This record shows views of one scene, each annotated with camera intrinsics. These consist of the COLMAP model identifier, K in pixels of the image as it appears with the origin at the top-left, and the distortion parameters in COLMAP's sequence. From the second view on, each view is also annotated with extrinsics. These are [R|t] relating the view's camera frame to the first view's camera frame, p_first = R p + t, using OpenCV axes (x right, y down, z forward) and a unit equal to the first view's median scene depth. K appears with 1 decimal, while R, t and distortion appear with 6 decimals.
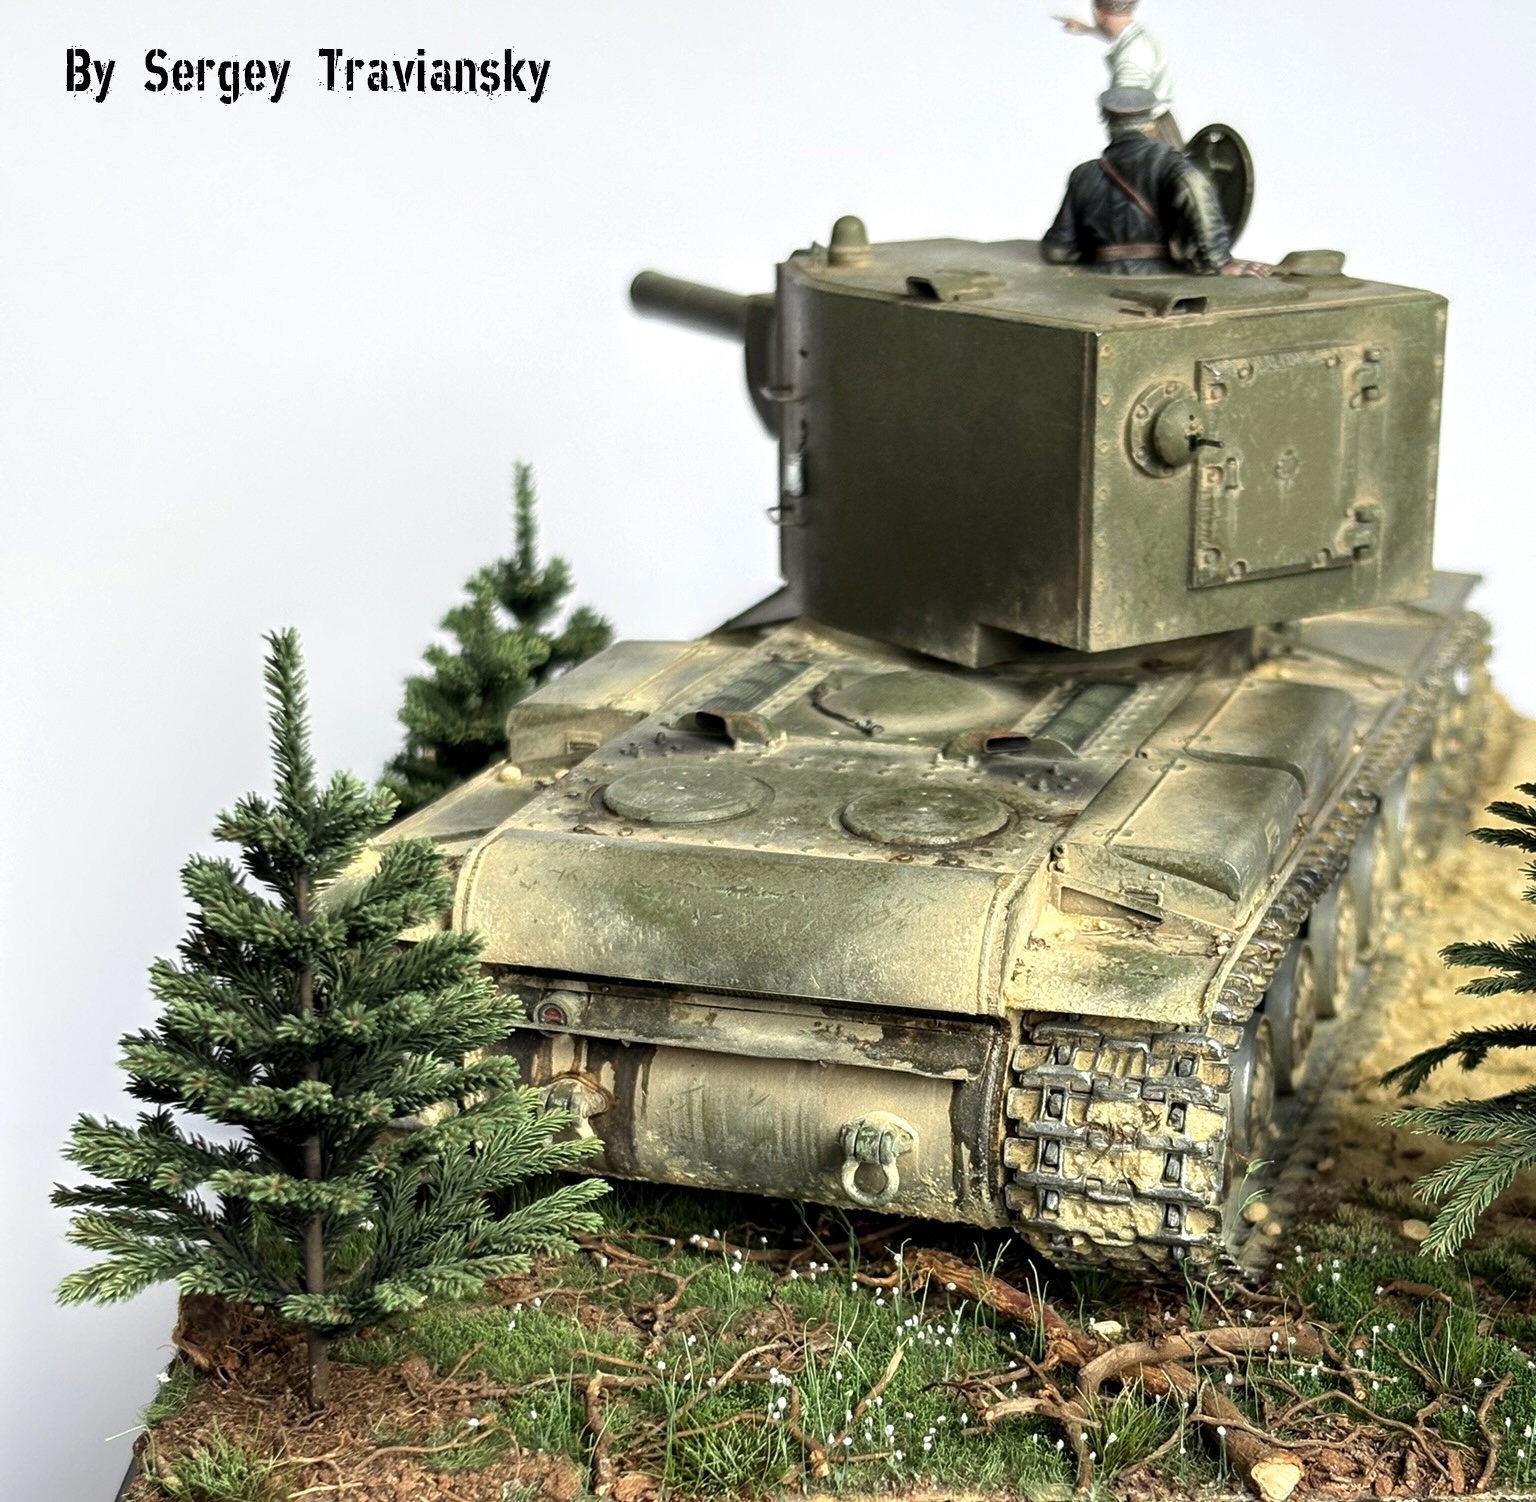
lens RADIAL K [[3120.6, 0, 768.2], [0, 3120.6, 1039.9], [0, 0, 1]] dist [0.230301, -1.109521]
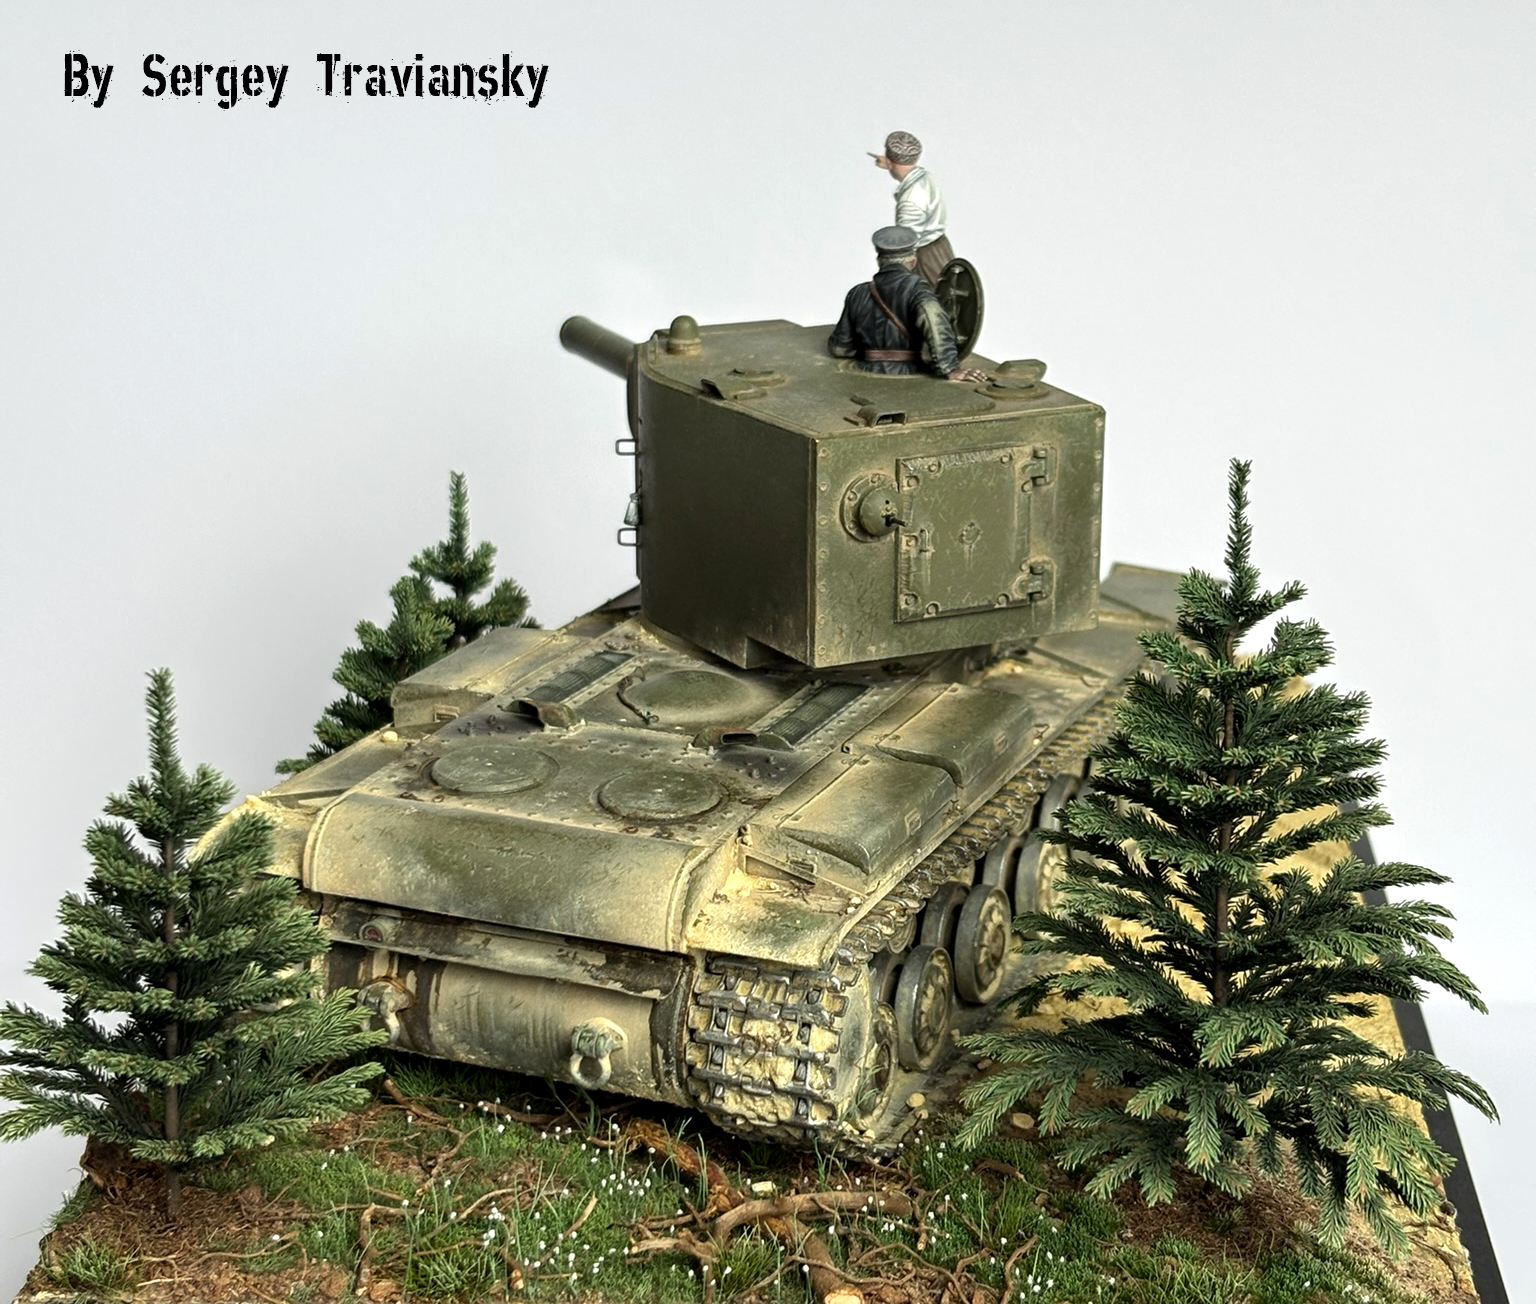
lens RADIAL K [[3099.1, 0, 770.8], [0, 3099.1, 624.4], [0, 0, 1]] dist [0.216433, -0.978151]
pose [[0.997392, 0.036703, -0.062149, 0.185036], [-0.040995, 0.996756, -0.069262, -0.056320], [0.059405, 0.071629, 0.995661, -0.351298]]
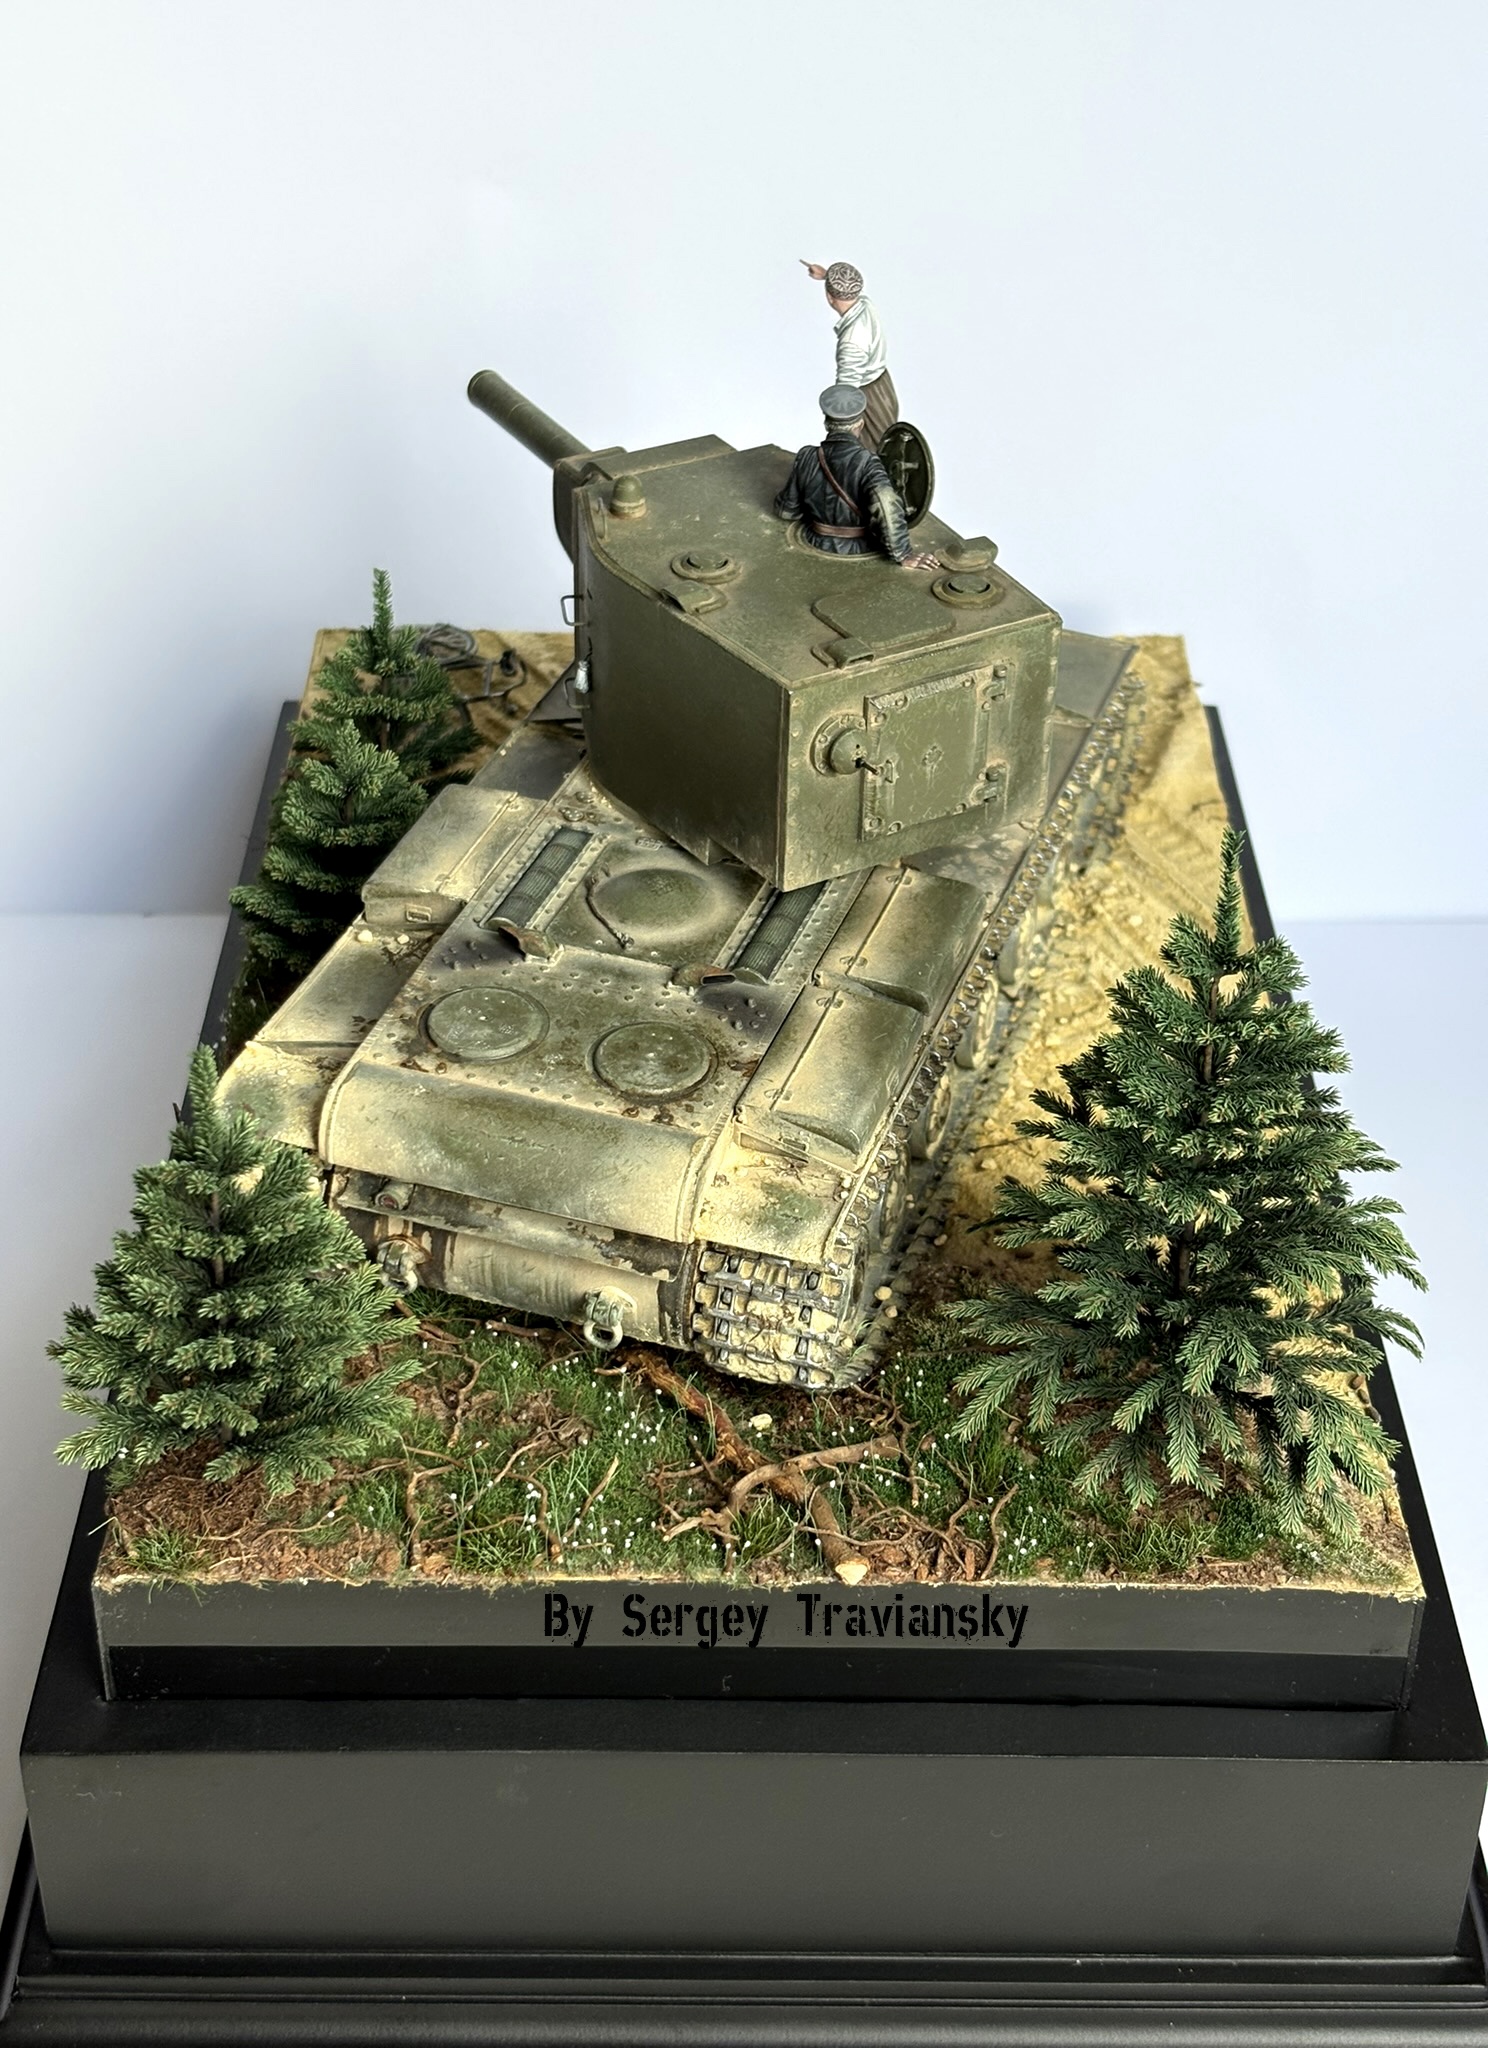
lens RADIAL K [[3094.8, 0, 720.5], [0, 3094.8, 1021.8], [0, 0, 1]] dist [0.180989, -0.057736]
pose [[0.999529, 0.023208, 0.020077, 0.054464], [-0.027348, 0.970456, 0.239722, -0.442811], [-0.013920, -0.240158, 0.970634, -0.380675]]
